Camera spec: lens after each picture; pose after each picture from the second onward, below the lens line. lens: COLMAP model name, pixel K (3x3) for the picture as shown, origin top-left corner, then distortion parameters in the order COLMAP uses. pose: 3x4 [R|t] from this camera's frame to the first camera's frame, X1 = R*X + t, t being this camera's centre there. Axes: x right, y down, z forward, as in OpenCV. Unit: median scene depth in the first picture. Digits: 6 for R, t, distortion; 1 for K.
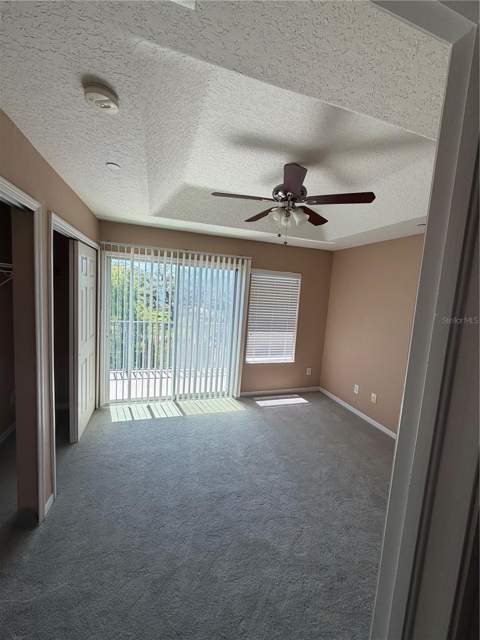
lens RADIAL K [[255.2, 0, 241.2], [0, 255.2, 318.6], [0, 0, 1]] dist [-0.000046, 0.000167]
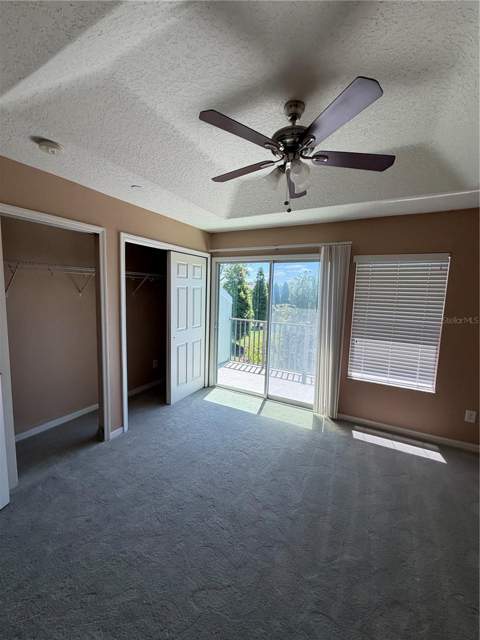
lens RADIAL K [[255.2, 0, 241.3], [0, 255.2, 317.9], [0, 0, 1]] dist [-0.000046, 0.000167]
pose [[0.690365, 0.030918, -0.722801, 0.362829], [-0.062717, 0.997883, -0.017217, 0.026715], [0.720738, 0.057218, 0.690842, 0.223099]]
